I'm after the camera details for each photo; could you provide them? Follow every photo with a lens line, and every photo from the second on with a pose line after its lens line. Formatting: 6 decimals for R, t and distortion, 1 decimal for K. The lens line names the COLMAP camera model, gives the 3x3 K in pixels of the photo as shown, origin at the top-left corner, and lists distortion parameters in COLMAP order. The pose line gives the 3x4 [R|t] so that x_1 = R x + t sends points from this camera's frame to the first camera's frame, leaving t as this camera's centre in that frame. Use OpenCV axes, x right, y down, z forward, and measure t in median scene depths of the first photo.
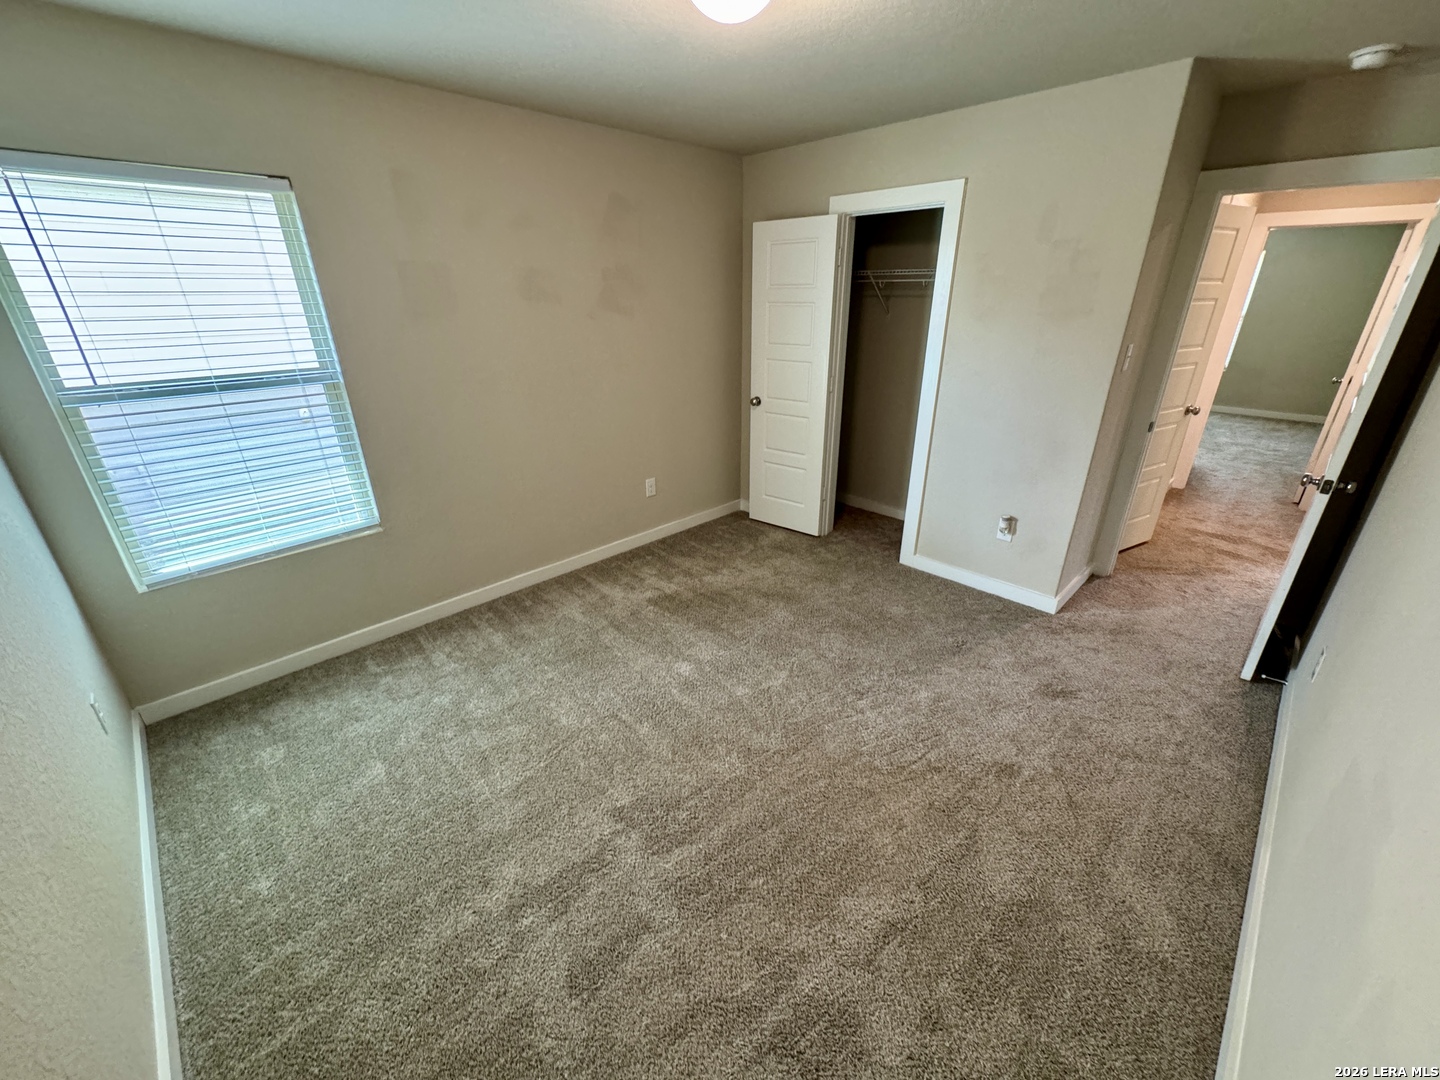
lens RADIAL K [[575.3, 0, 715.4], [0, 575.3, 547.1], [0, 0, 1]] dist [-0.001985, 0.000491]
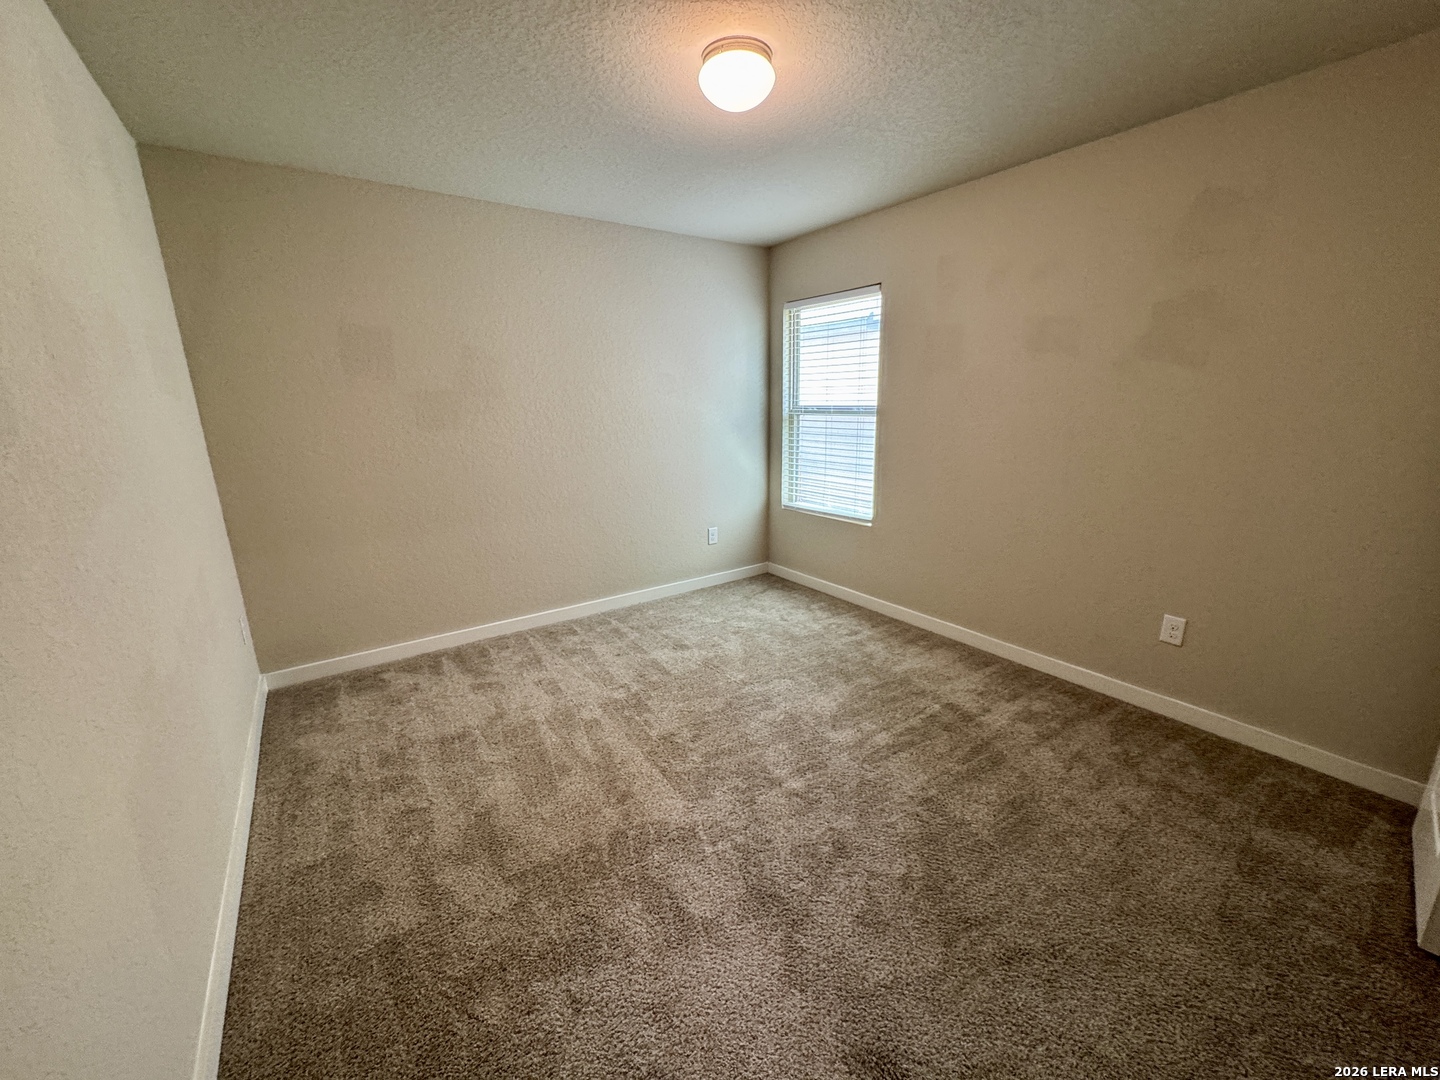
lens RADIAL K [[575.3, 0, 715.5], [0, 575.3, 542.3], [0, 0, 1]] dist [-0.001985, 0.000491]
pose [[-0.163043, 0.254682, -0.953181, 0.662669], [-0.384740, 0.873212, 0.299125, -0.223055], [0.908511, 0.415497, -0.044385, 0.650650]]
